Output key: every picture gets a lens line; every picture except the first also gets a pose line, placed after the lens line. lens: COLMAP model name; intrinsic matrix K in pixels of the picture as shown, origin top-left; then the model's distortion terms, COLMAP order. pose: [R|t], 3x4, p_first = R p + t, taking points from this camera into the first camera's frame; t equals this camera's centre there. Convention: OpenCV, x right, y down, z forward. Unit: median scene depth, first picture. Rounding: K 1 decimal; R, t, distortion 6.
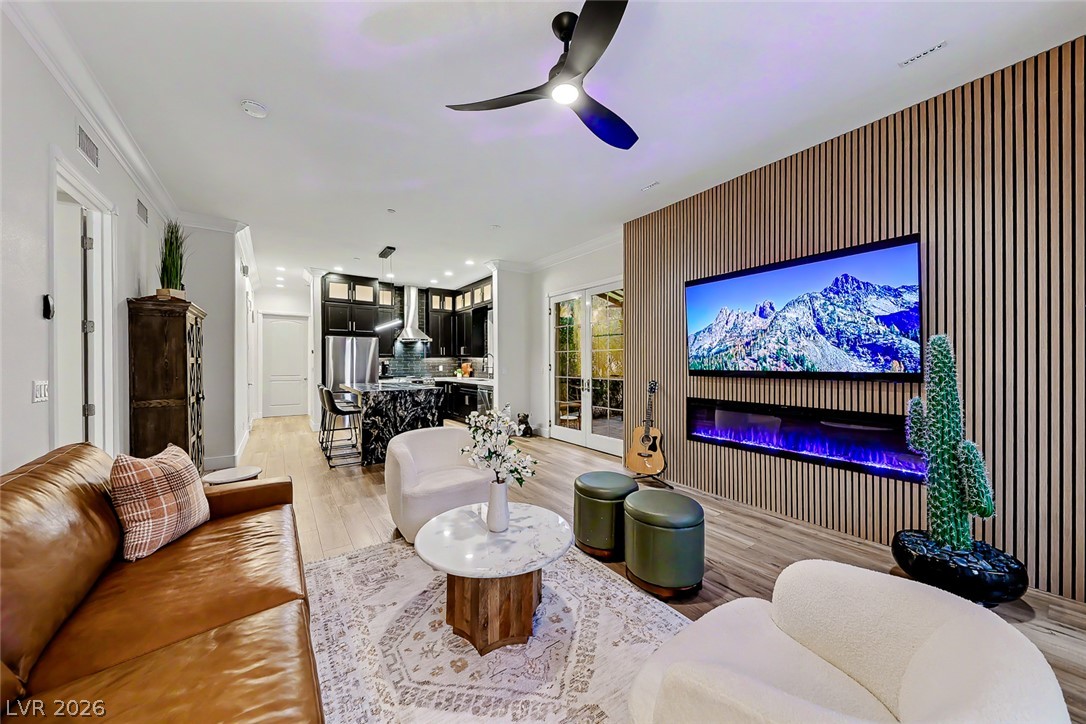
lens RADIAL K [[374.0, 0, 541.3], [0, 374.0, 359.5], [0, 0, 1]] dist [0.013808, -0.000074]
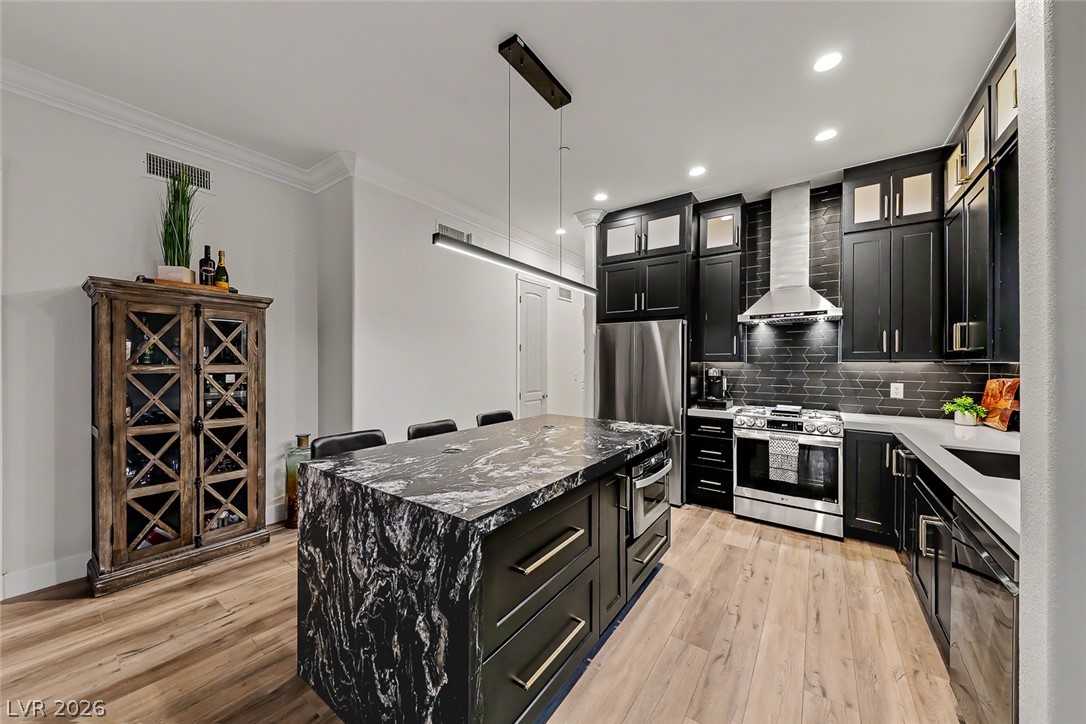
lens RADIAL K [[384.4, 0, 535.0], [0, 384.4, 364.0], [0, 0, 1]] dist [-0.000278, -0.000233]
pose [[0.320318, 0.007199, -0.947283, -0.092408], [-0.000061, 0.999971, 0.007579, -0.012133], [0.947310, -0.002370, 0.320309, 1.505069]]
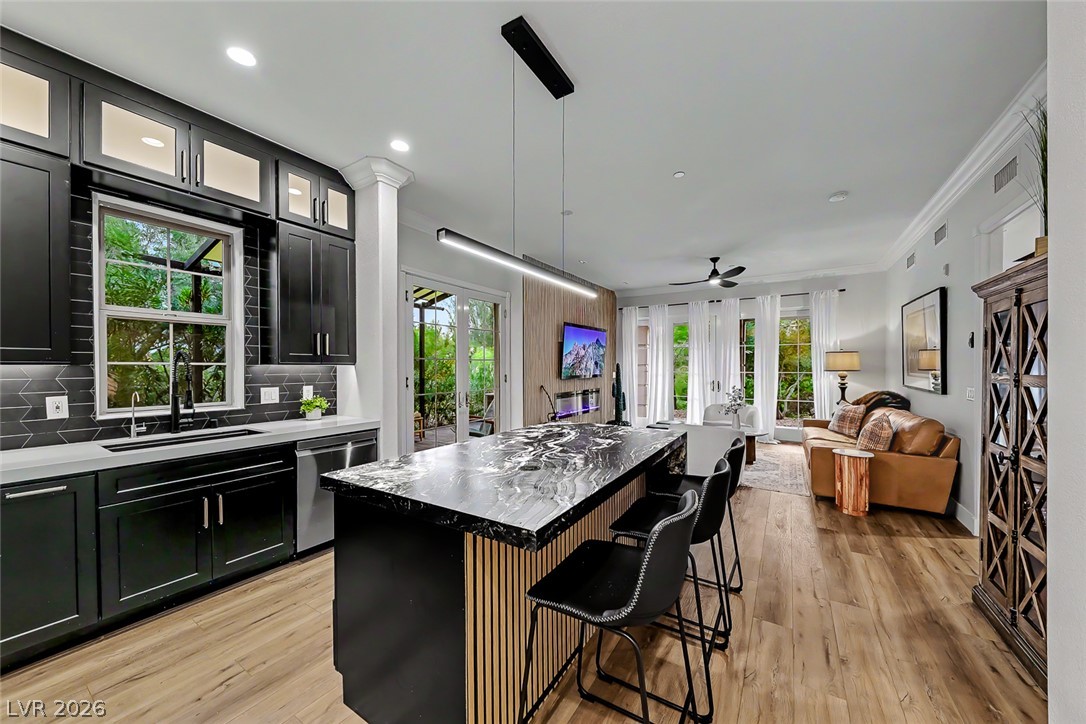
lens RADIAL K [[396.9, 0, 530.3], [0, 396.9, 367.6], [0, 0, 1]] dist [-0.000823, -0.000176]
pose [[-0.365490, -0.001501, 0.930814, -1.281873], [-0.004109, 0.999992, -0.000001, -0.010224], [-0.930806, -0.003825, -0.365493, 1.960013]]
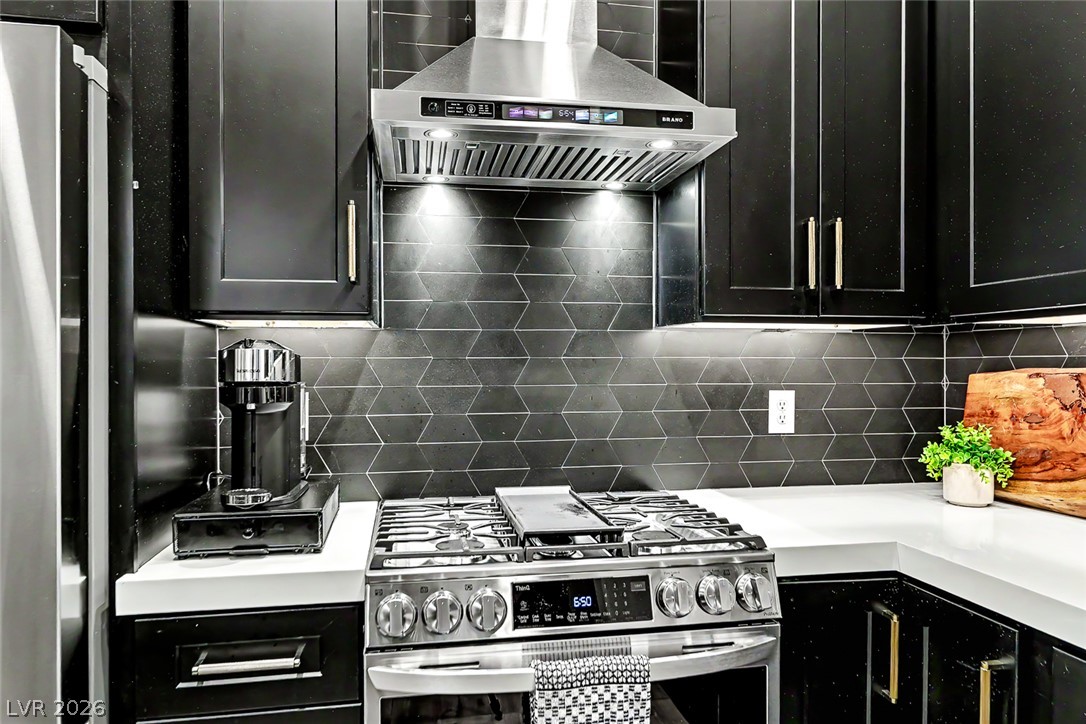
lens RADIAL K [[720.3, 0, 539.1], [0, 720.3, 369.2], [0, 0, 1]] dist [-0.001632, 0.000232]
pose [[0.909069, 0.005299, -0.416611, -0.650632], [0.000237, 0.999912, 0.013236, 0.017081], [0.416645, -0.012131, 0.908988, 2.031378]]
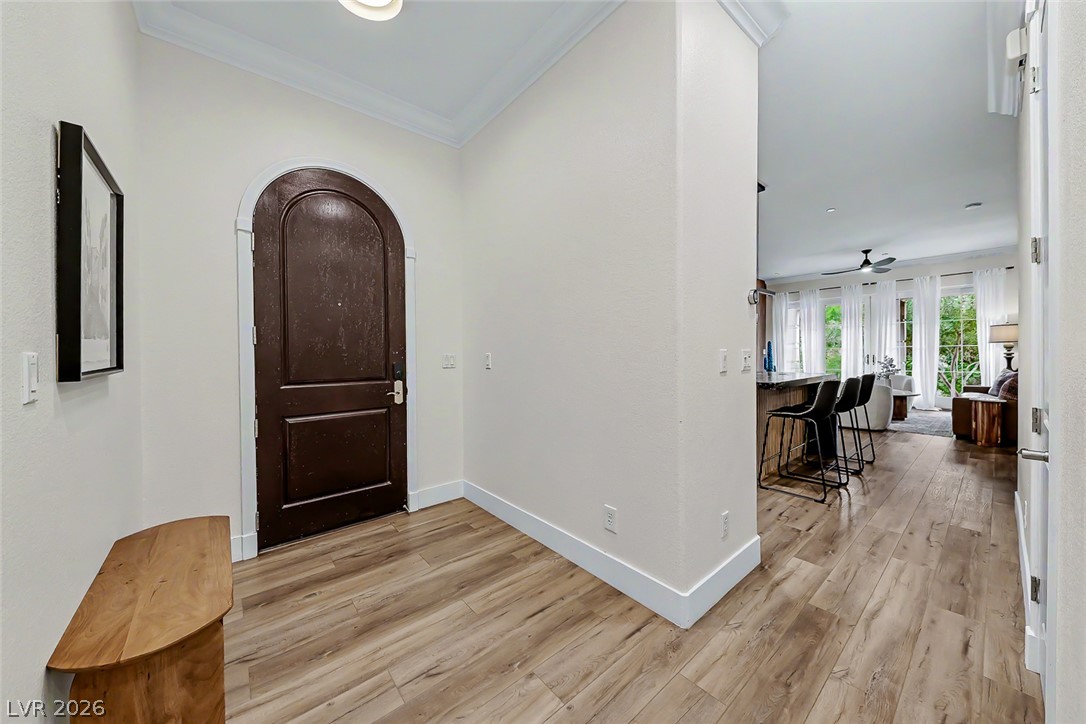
lens RADIAL K [[379.4, 0, 542.4], [0, 379.4, 359.1], [0, 0, 1]] dist [0.000653, -0.000160]
pose [[-0.081443, -0.013406, 0.996588, -1.824151], [0.005427, 0.999889, 0.013894, 0.044910], [-0.996663, 0.006540, -0.081361, 2.447817]]
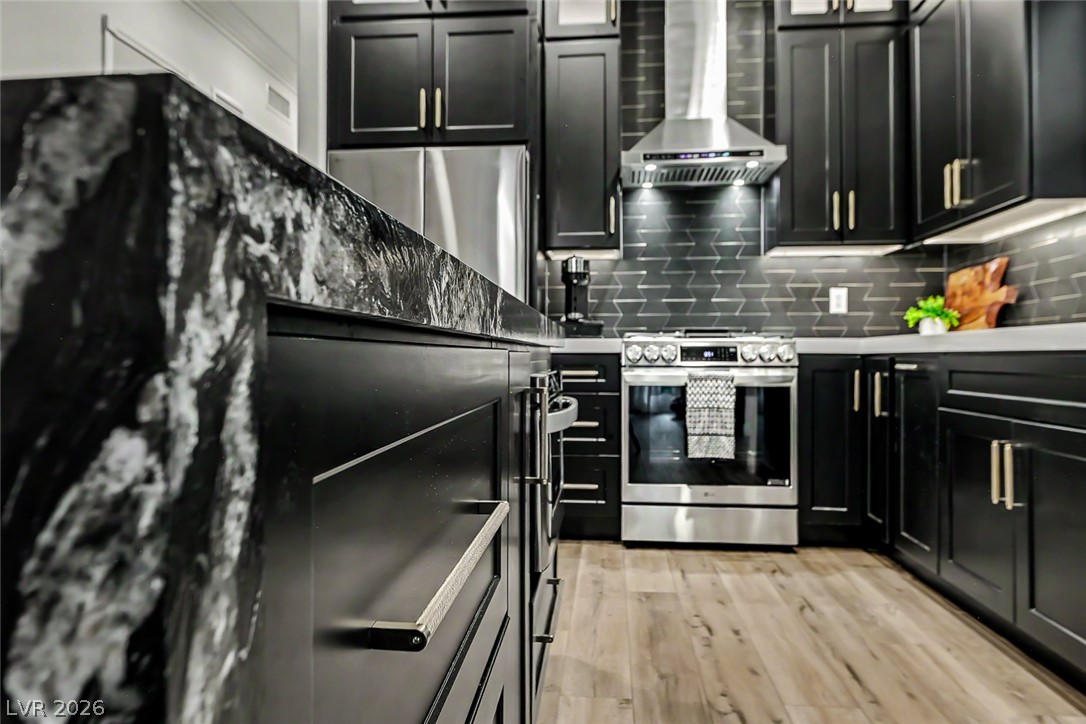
lens RADIAL K [[719.7, 0, 541.2], [0, 719.7, 345.0], [0, 0, 1]] dist [0.001223, 0.003016]
pose [[0.761233, -0.006338, -0.648448, -0.345386], [0.000152, 0.999954, -0.009596, 0.141647], [0.648479, 0.007206, 0.761198, 1.529438]]
